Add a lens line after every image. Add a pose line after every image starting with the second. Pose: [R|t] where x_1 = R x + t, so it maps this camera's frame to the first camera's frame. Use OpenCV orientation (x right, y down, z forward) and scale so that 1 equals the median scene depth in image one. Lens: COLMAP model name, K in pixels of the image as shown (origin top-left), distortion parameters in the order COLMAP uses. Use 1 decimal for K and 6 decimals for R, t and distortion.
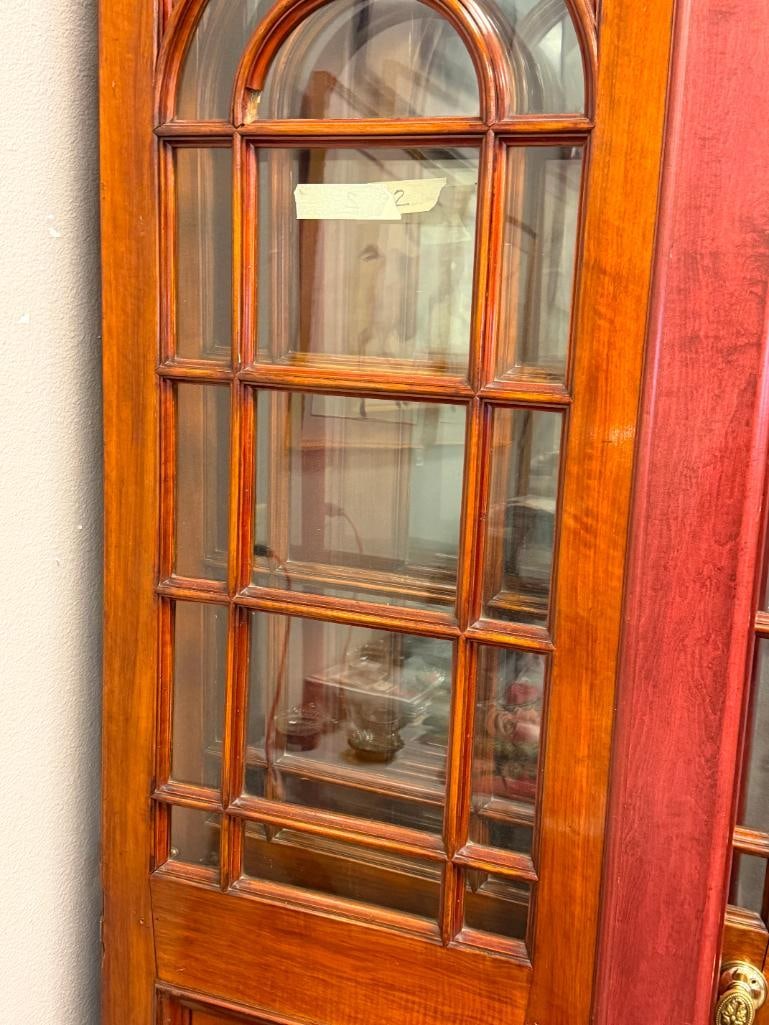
lens RADIAL K [[1149.8, 0, 384.5], [0, 1149.8, 512.5], [0, 0, 1]] dist [0.175682, -0.437683]
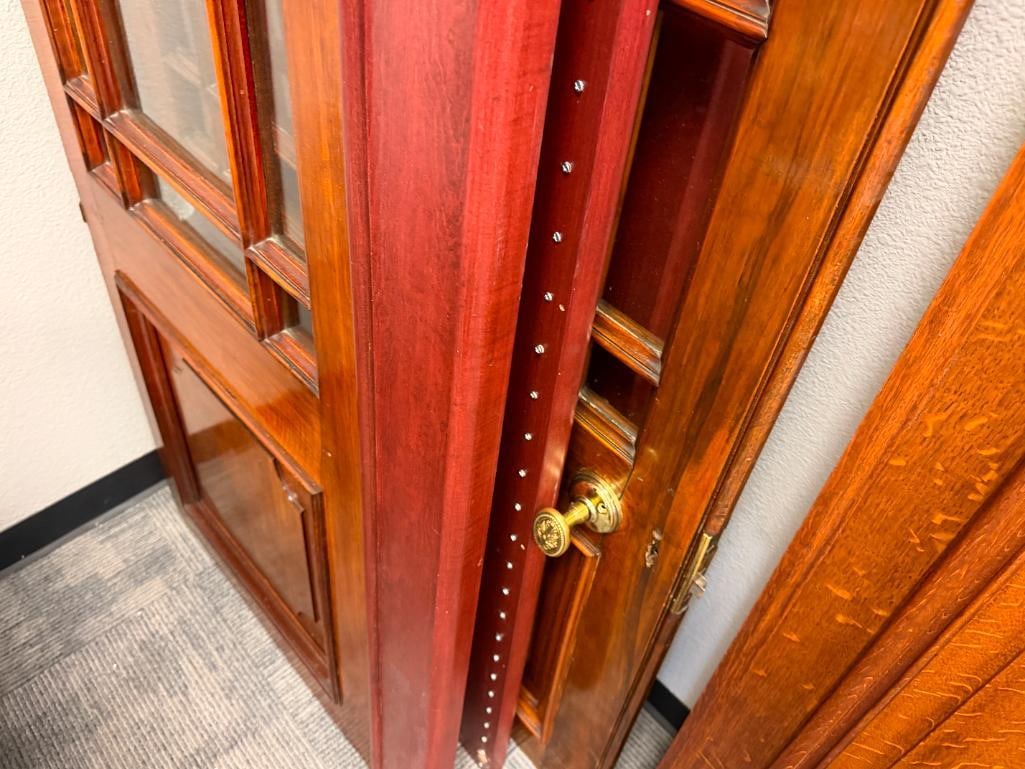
lens RADIAL K [[799.1, 0, 512.5], [0, 799.1, 384.5], [0, 0, 1]] dist [0.050197, -0.093399]
pose [[0.897154, 0.330943, -0.292559, 0.444162], [-0.133243, 0.834228, 0.535079, 0.070157], [0.421142, -0.441067, 0.792527, 0.681591]]
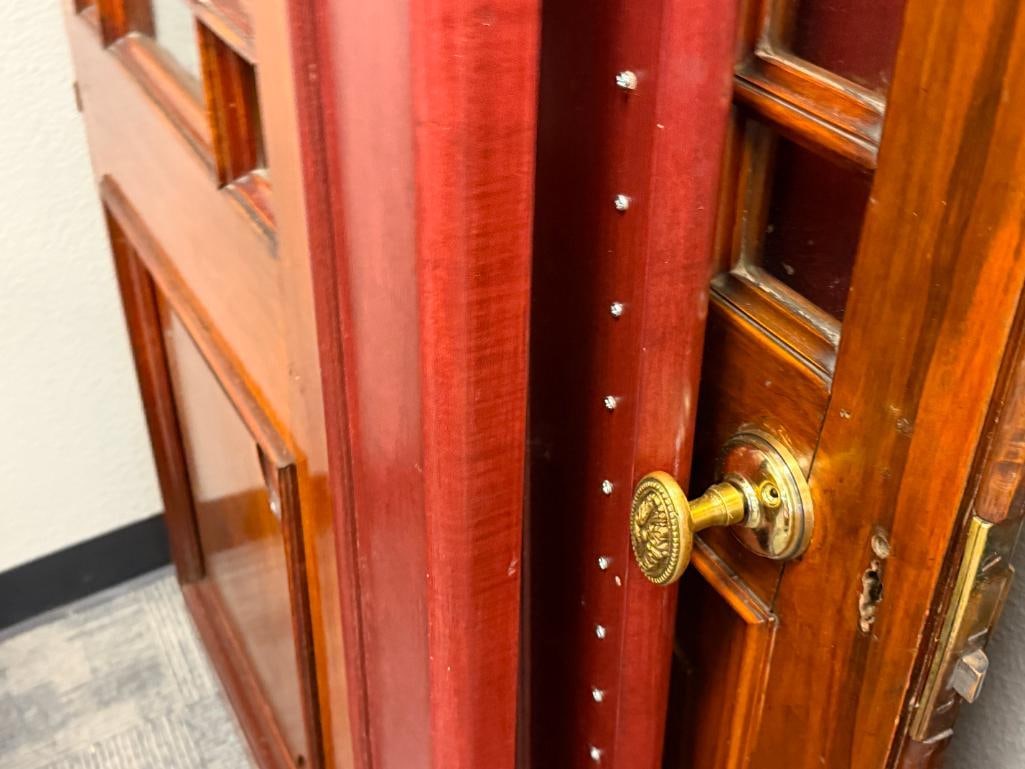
lens RADIAL K [[1150.4, 0, 502.1], [0, 1150.4, 385.5], [0, 0, 1]] dist [0.185727, -0.488114]
pose [[0.758197, 0.330021, -0.562338, 0.514399], [-0.093901, 0.908724, 0.406699, 0.261268], [0.645229, -0.255554, 0.719981, 0.782748]]
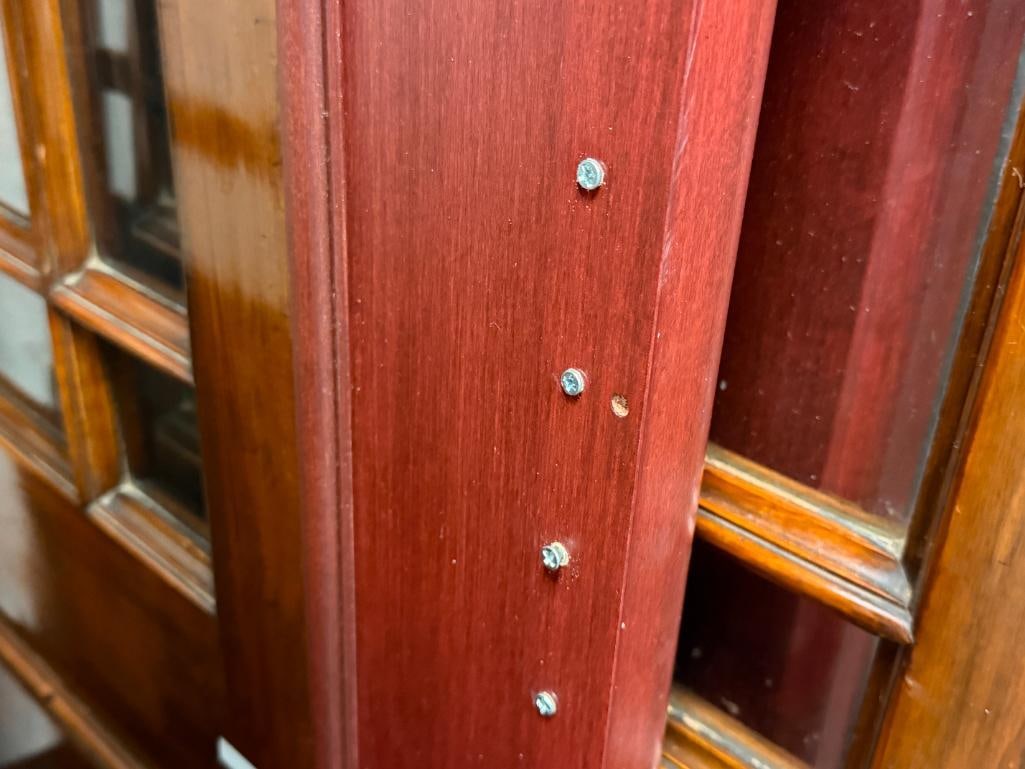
lens RADIAL K [[1149.8, 0, 512.5], [0, 1149.8, 384.5], [0, 0, 1]] dist [0.175682, -0.437683]
pose [[0.935142, 0.170975, -0.310285, 0.365652], [-0.081657, 0.956276, 0.280834, 0.216855], [0.344734, -0.237283, 0.908215, 0.881894]]
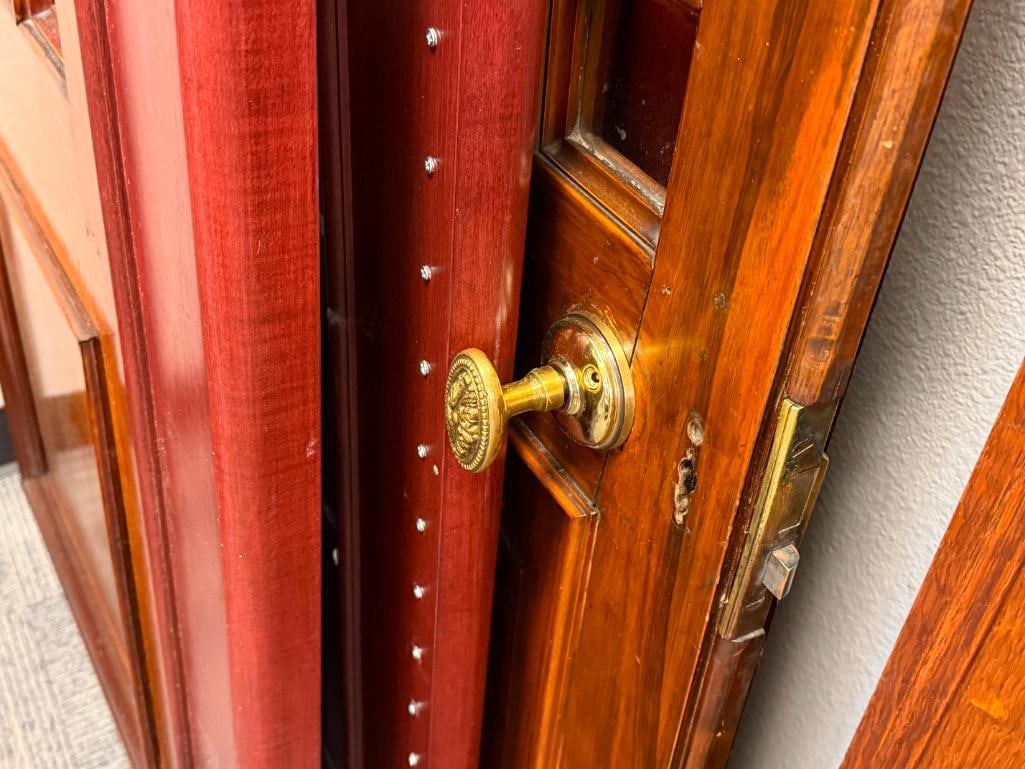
lens RADIAL K [[1149.8, 0, 512.5], [0, 1149.8, 384.5], [0, 0, 1]] dist [0.175682, -0.437683]
pose [[0.786296, 0.395709, -0.474503, 0.530212], [-0.166850, 0.875452, 0.453592, 0.289557], [0.594895, -0.277486, 0.754388, 0.829433]]
